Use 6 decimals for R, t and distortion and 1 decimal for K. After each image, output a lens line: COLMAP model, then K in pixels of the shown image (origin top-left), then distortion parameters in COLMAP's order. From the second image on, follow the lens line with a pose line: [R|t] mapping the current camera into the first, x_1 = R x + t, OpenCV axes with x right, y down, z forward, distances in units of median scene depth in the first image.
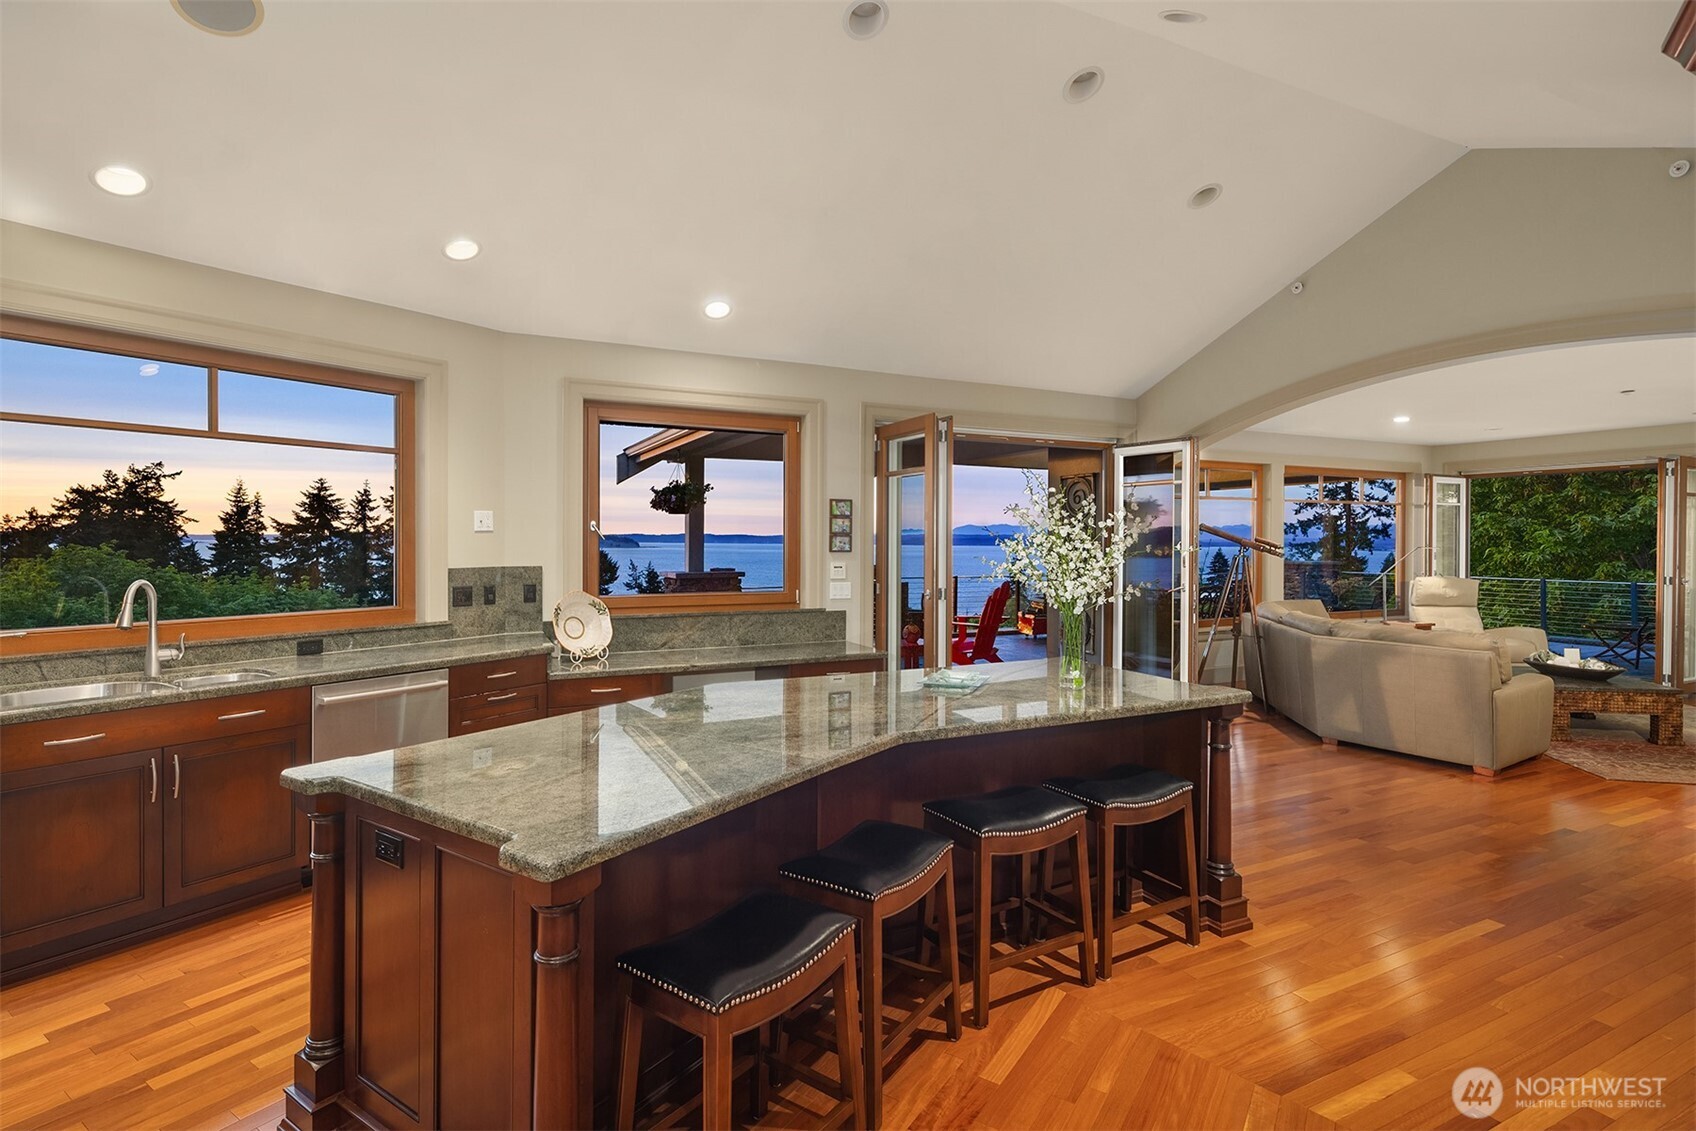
lens RADIAL K [[830.6, 0, 853.1], [0, 830.6, 543.2], [0, 0, 1]] dist [0.017077, -0.016985]
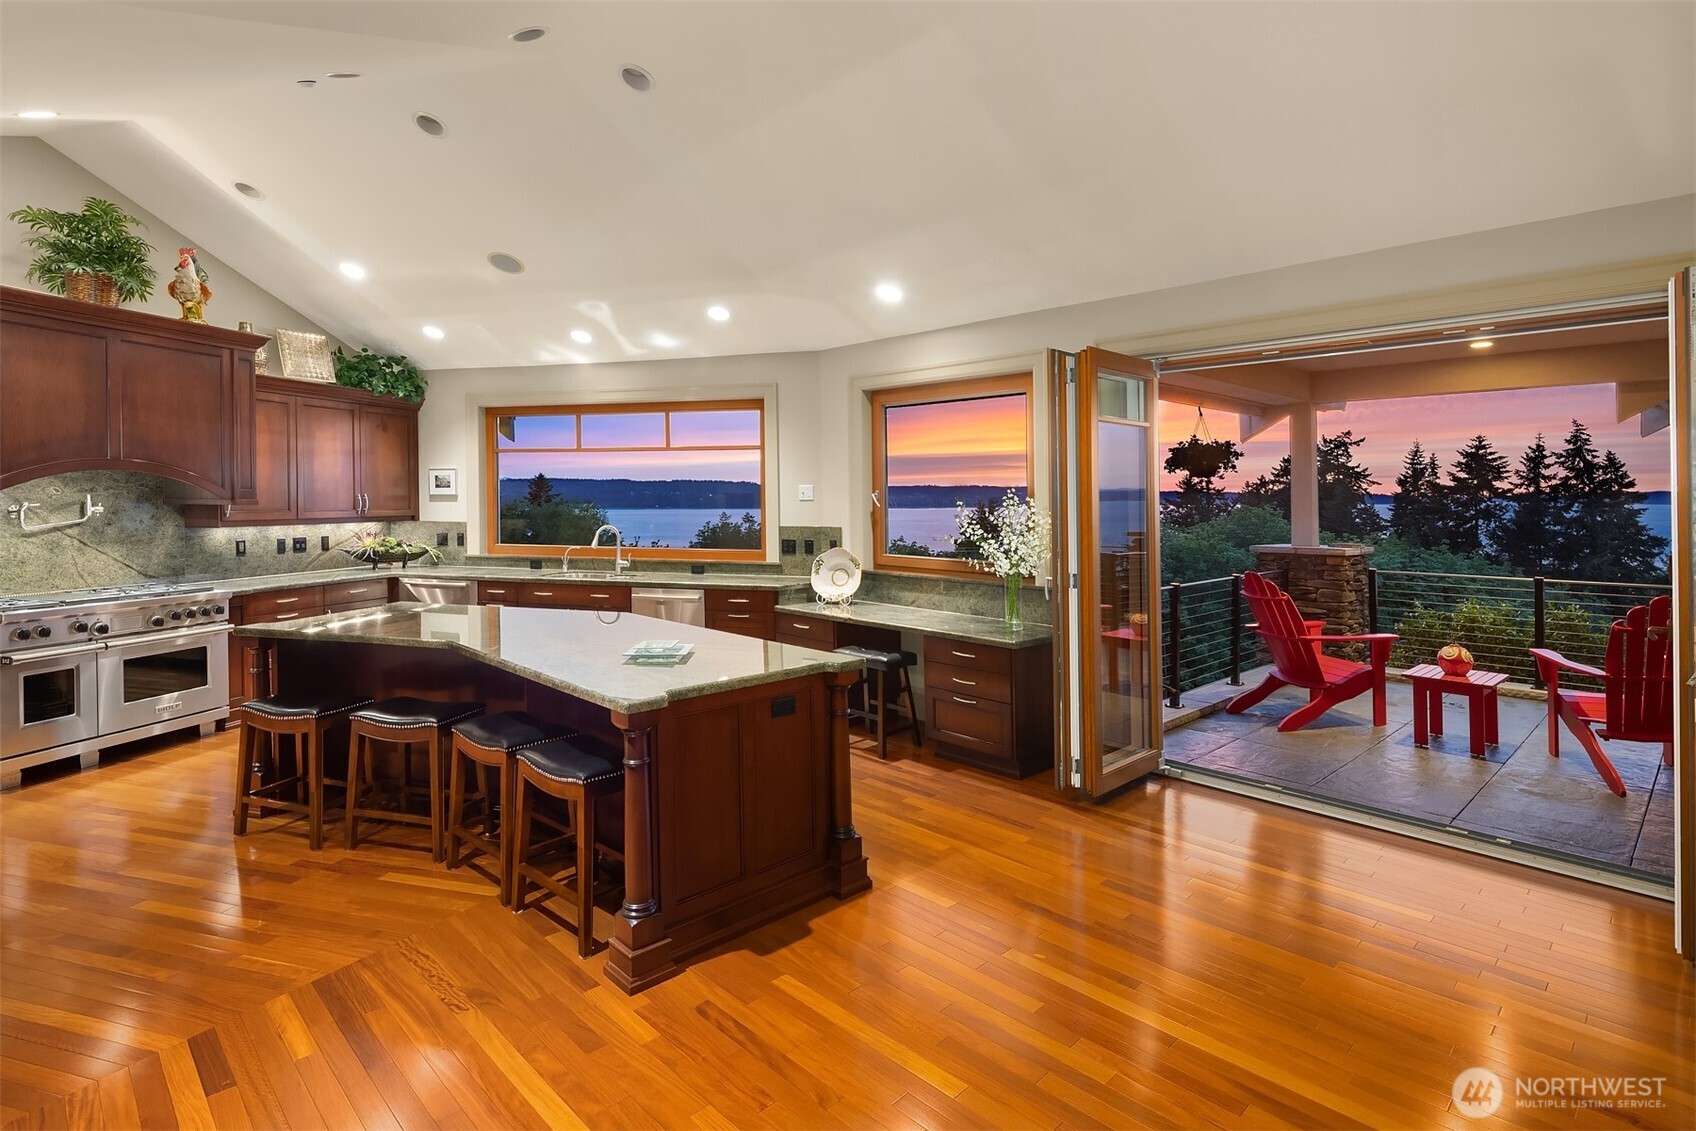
lens RADIAL K [[847.3, 0, 854.2], [0, 847.3, 520.4], [0, 0, 1]] dist [0.019788, -0.008147]
pose [[0.301267, 0.023094, -0.953260, 0.514619], [-0.005488, 0.999732, 0.022485, -0.007320], [0.953524, -0.001542, 0.301313, 0.373019]]
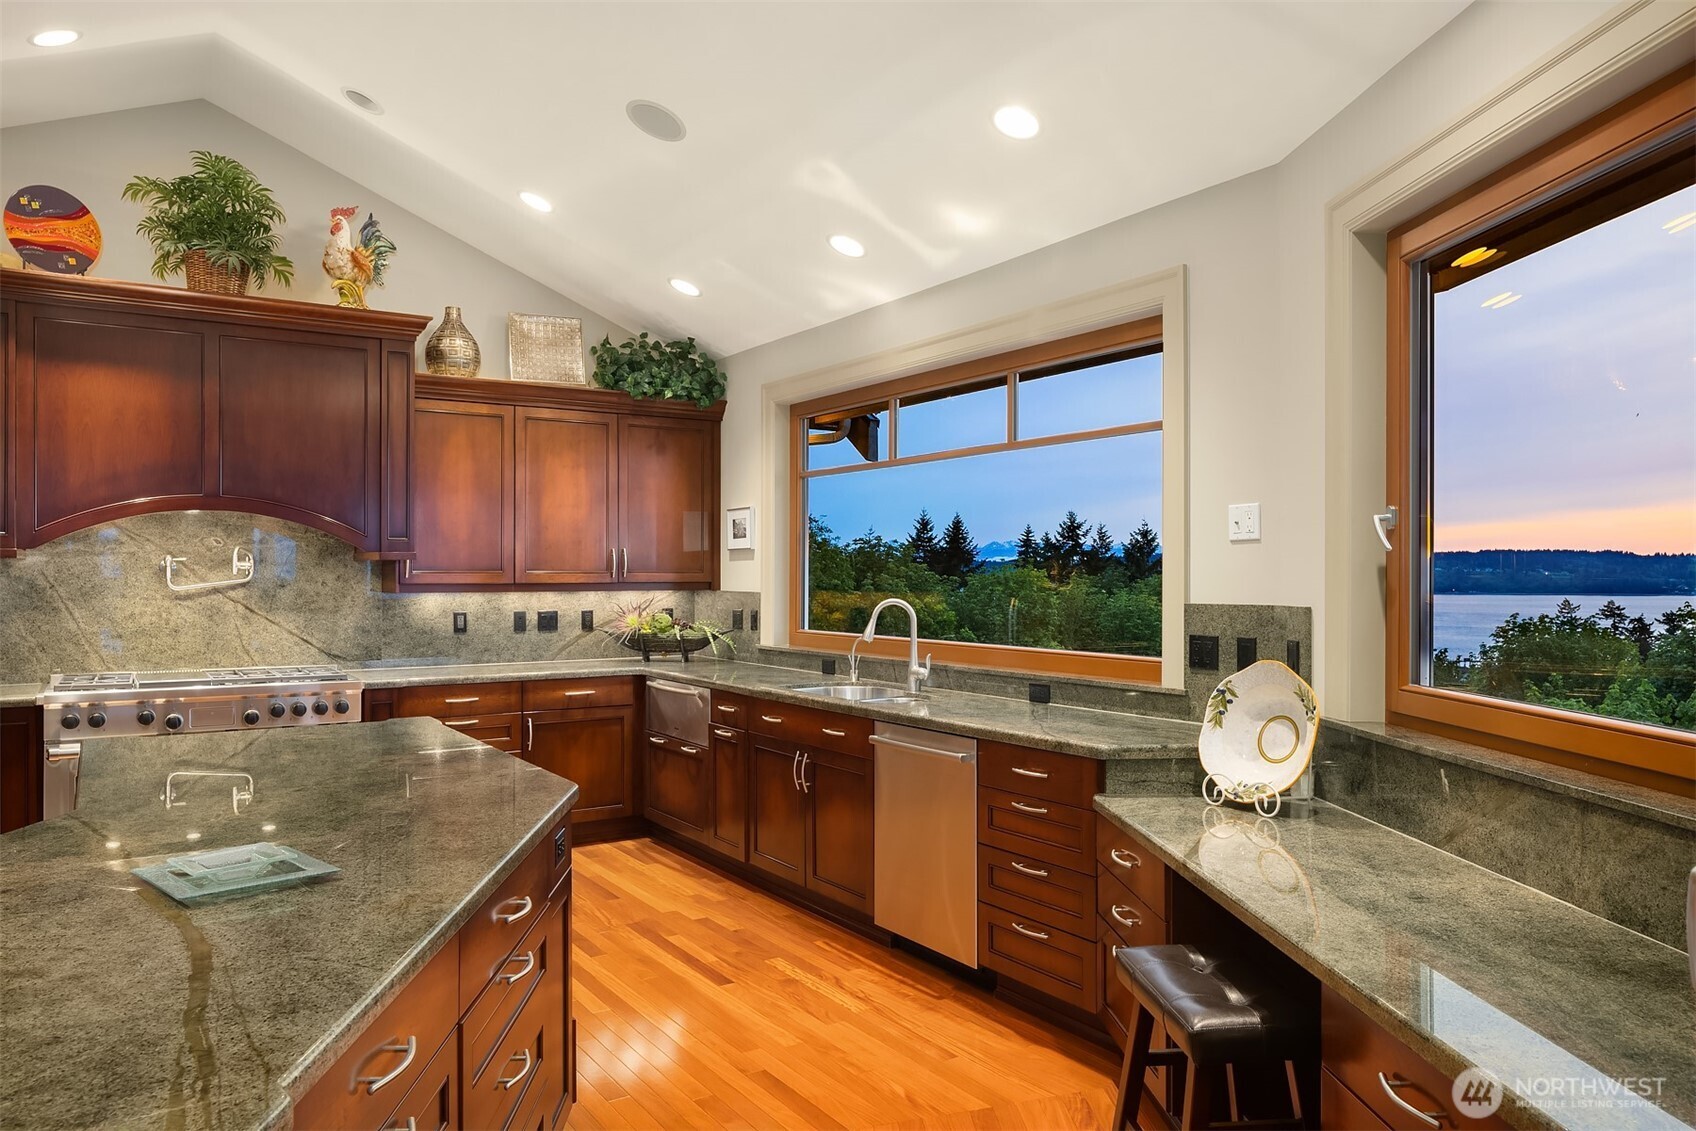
lens RADIAL K [[1151.9, 0, 858.9], [0, 1151.9, 606.2], [0, 0, 1]] dist [-0.004226, -0.001504]
pose [[-0.396909, 0.019965, -0.917641, 0.207288], [-0.005743, 0.999690, 0.024234, 0.007056], [0.917840, 0.014889, -0.396671, 0.608338]]
